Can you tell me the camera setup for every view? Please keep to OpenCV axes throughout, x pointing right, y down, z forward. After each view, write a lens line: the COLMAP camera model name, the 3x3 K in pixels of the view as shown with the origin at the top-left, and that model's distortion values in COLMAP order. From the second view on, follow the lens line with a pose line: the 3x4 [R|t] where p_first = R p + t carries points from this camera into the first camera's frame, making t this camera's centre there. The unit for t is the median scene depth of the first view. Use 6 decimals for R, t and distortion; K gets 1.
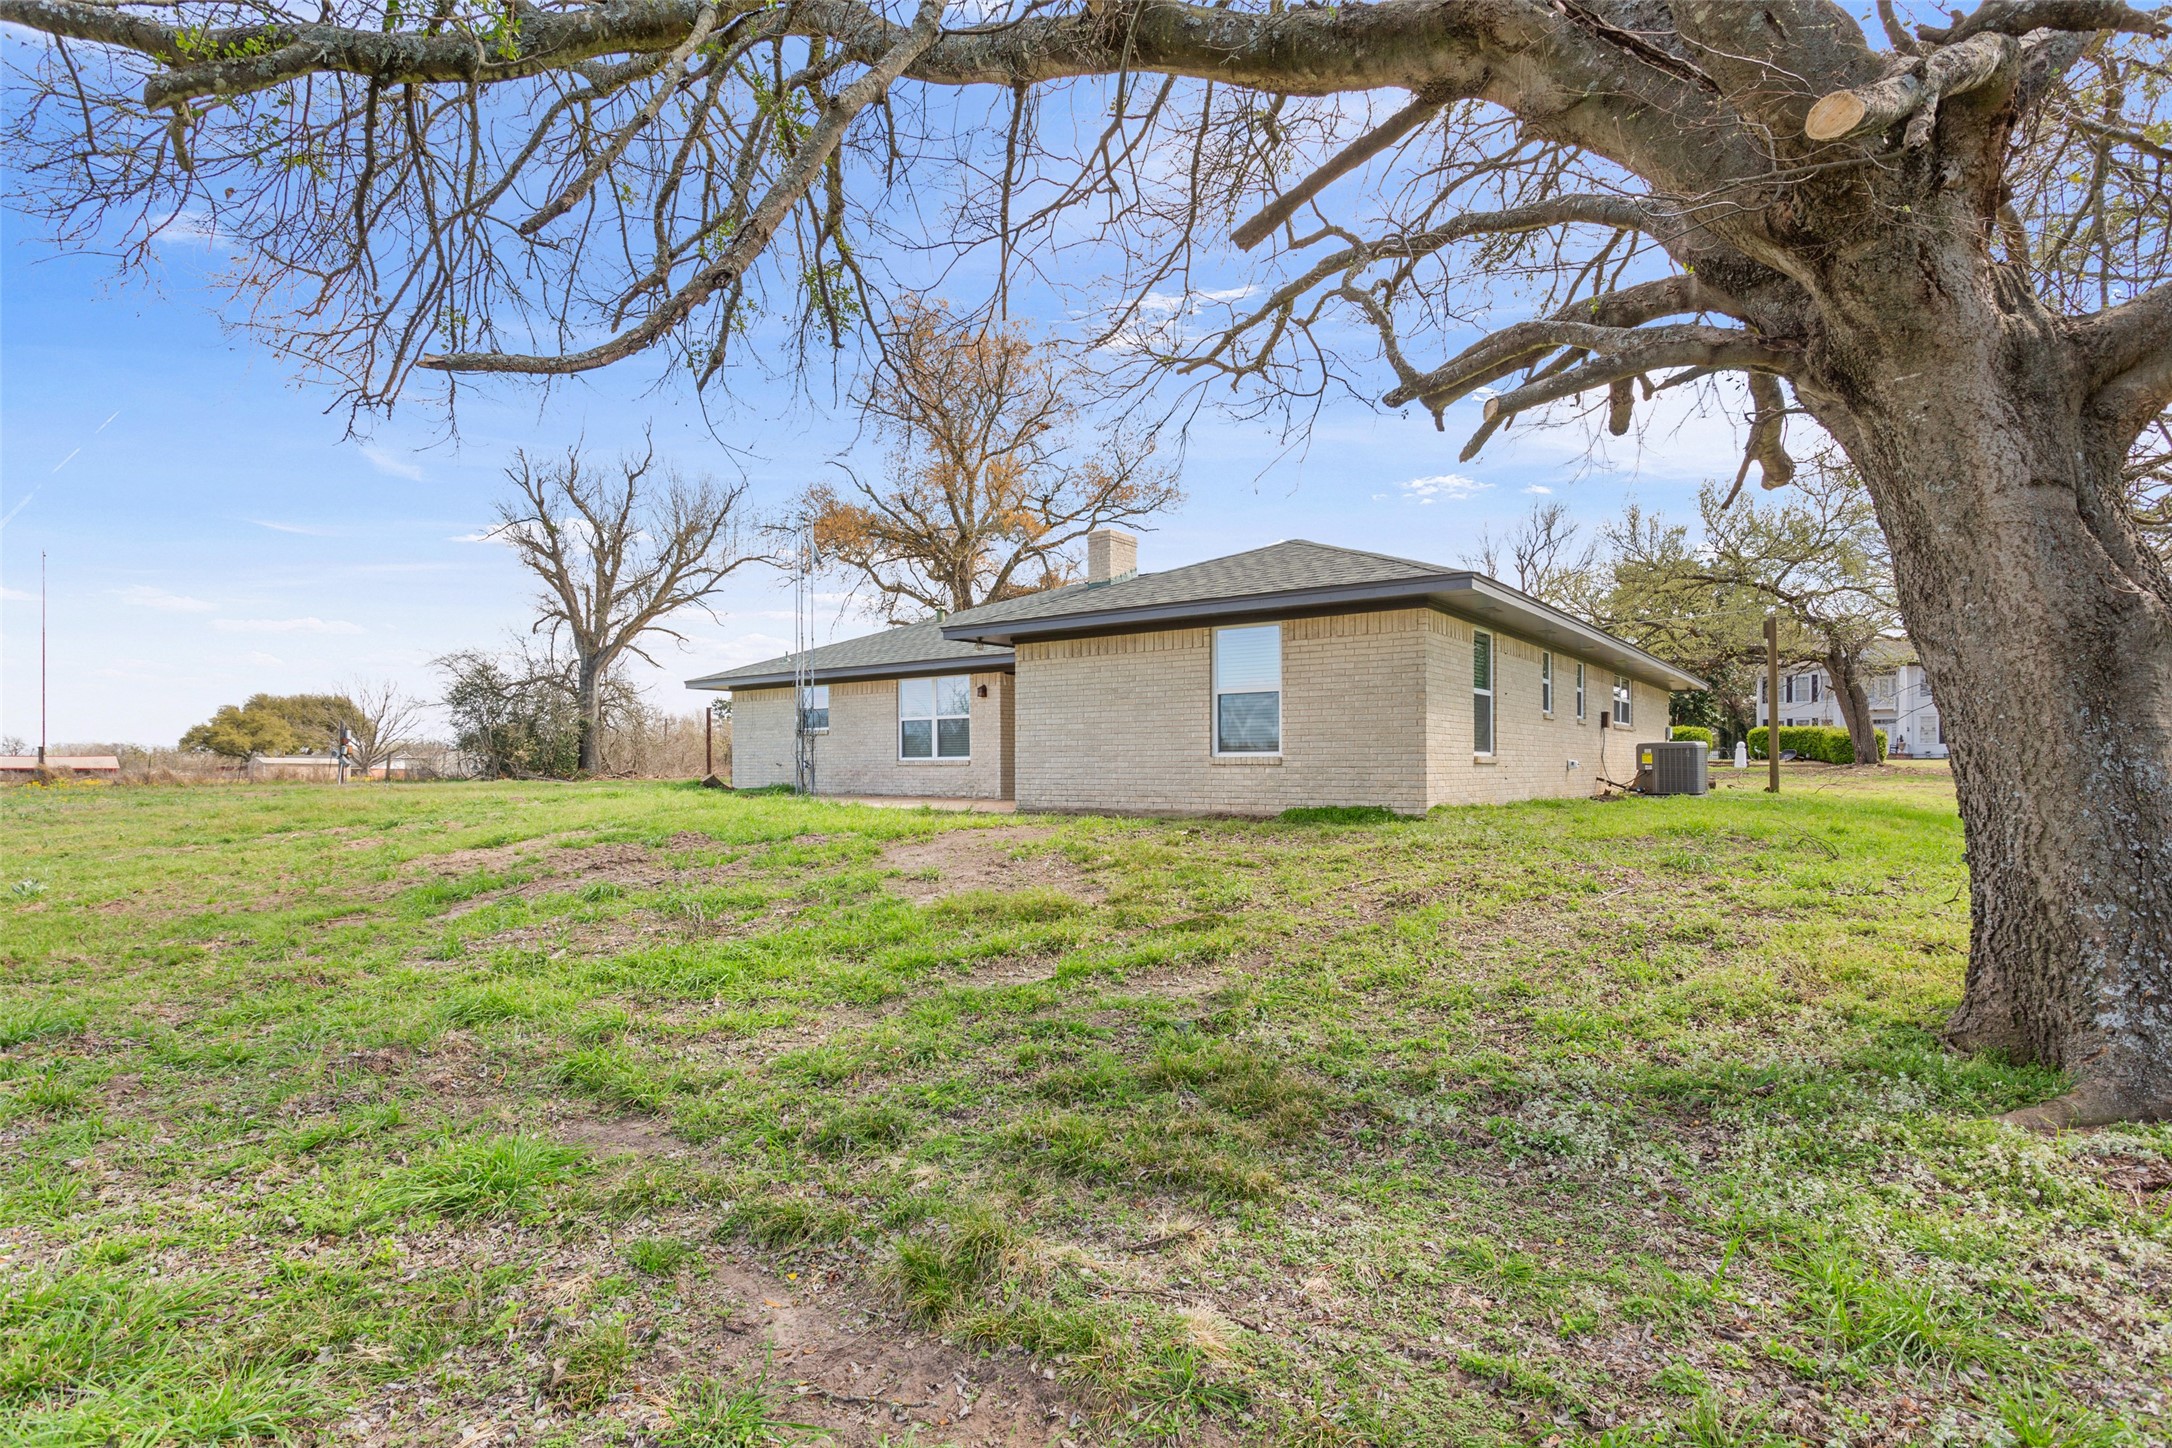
lens RADIAL K [[1187.6, 0, 1085.4], [0, 1187.6, 733.7], [0, 0, 1]] dist [-0.000916, -0.000006]
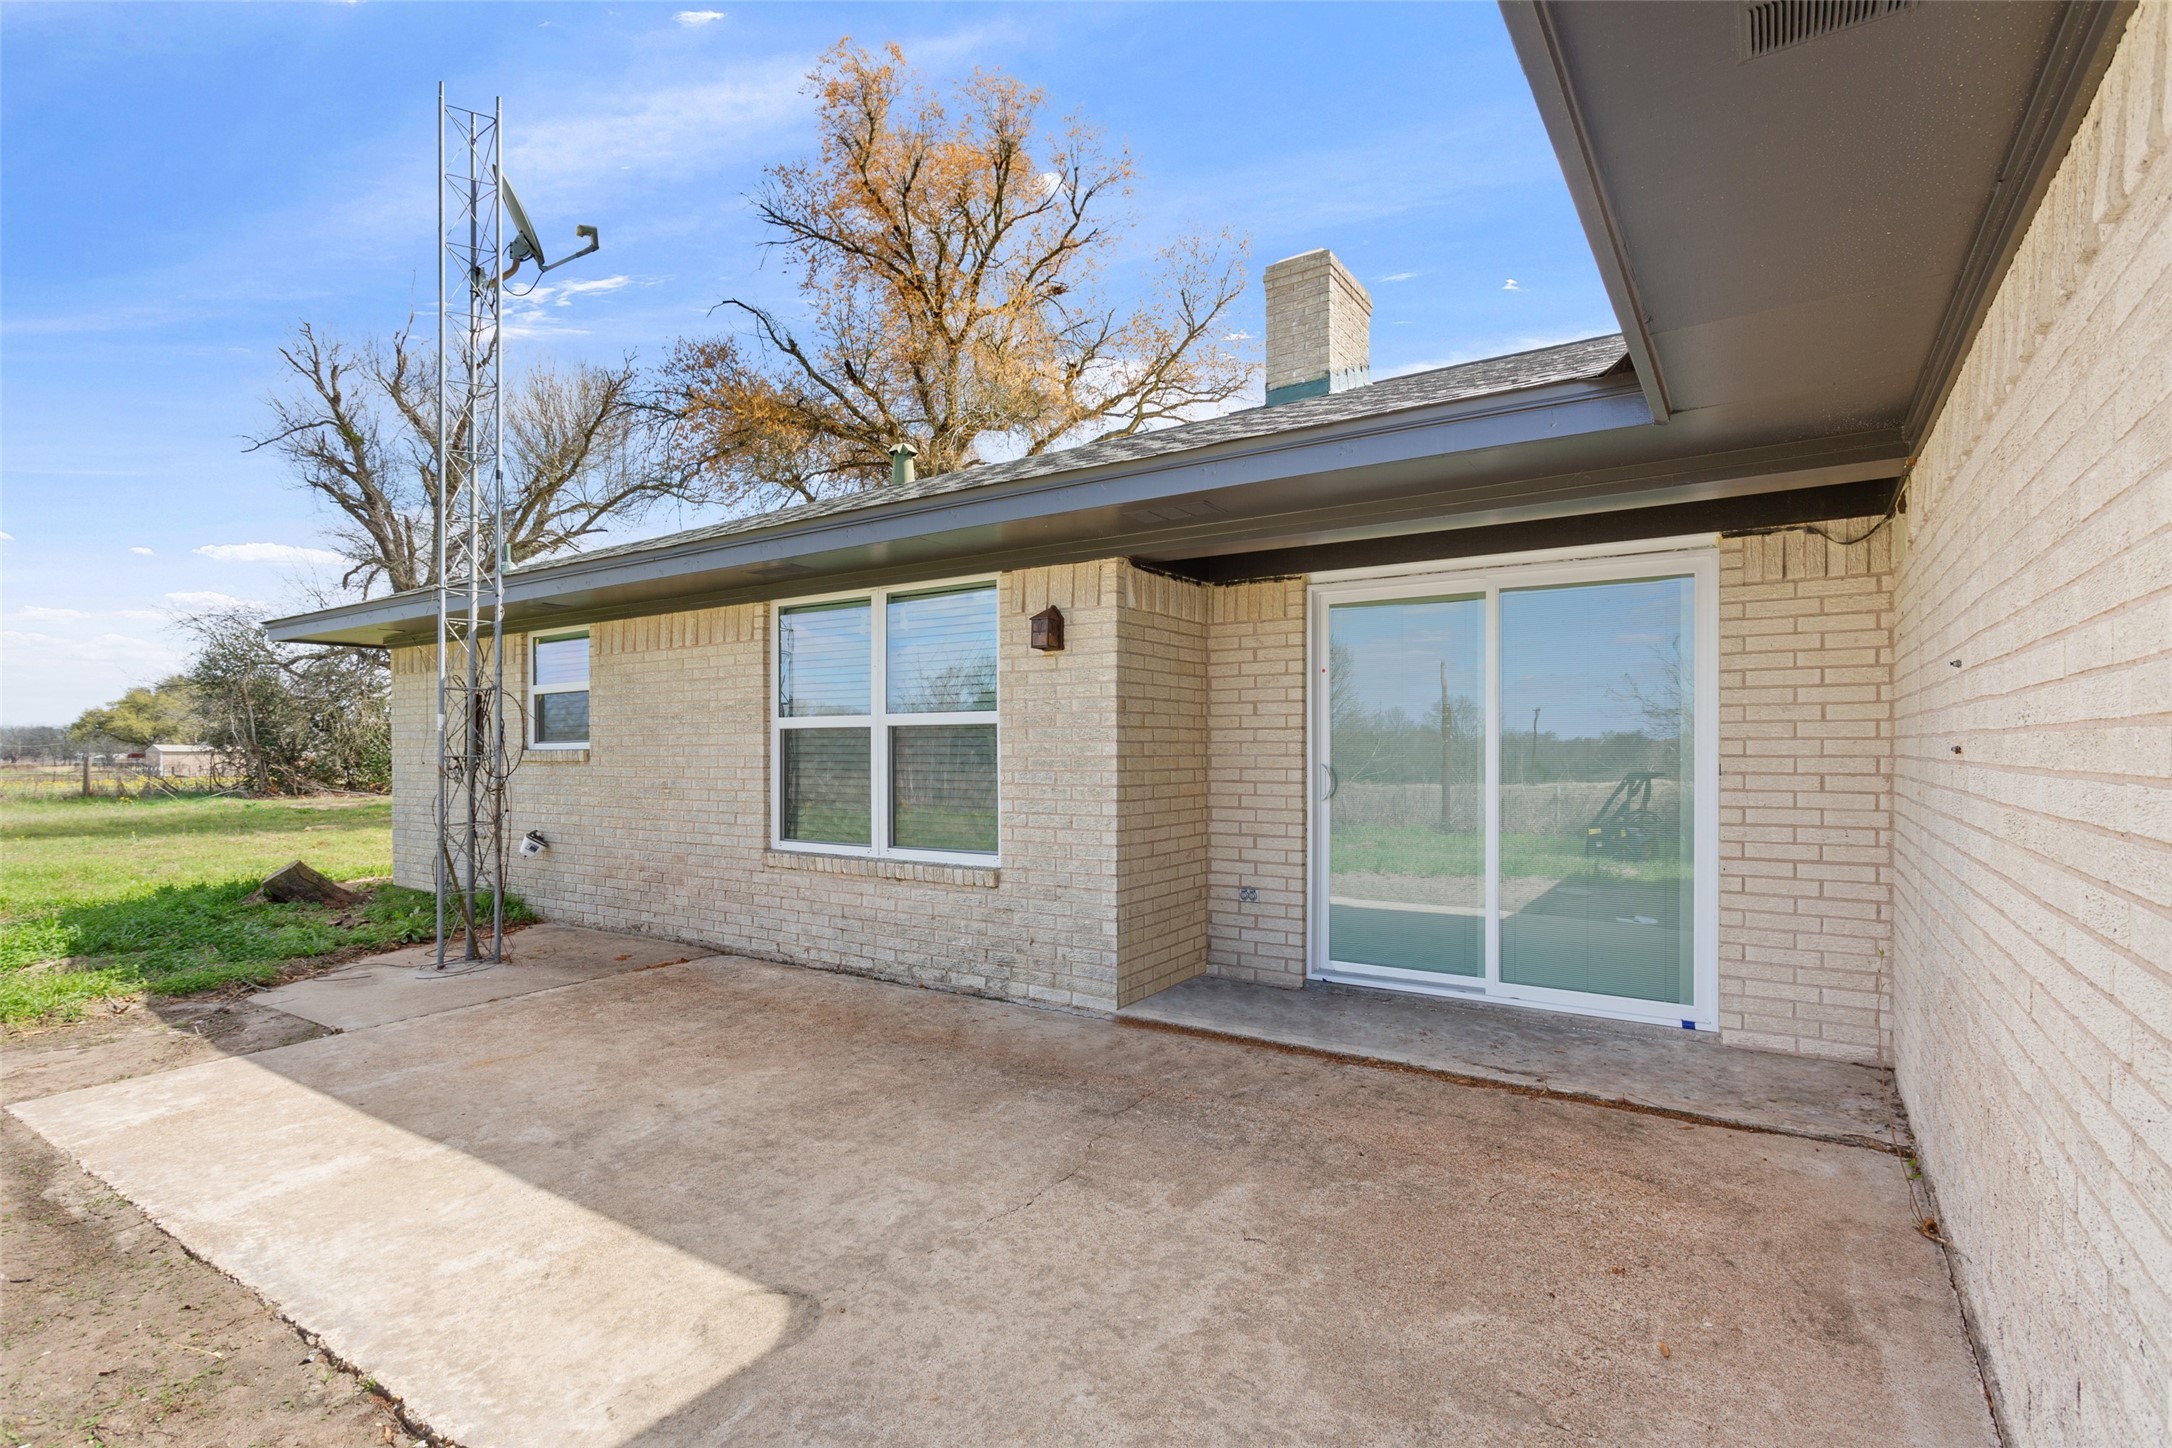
lens RADIAL K [[1044.9, 0, 1084.4], [0, 1044.9, 728.7], [0, 0, 1]] dist [-0.000672, -0.000241]
pose [[0.998920, 0.005454, 0.046135, -0.043018], [-0.005828, 0.999951, 0.007955, -0.006639], [-0.046090, -0.008215, 0.998904, 0.361155]]
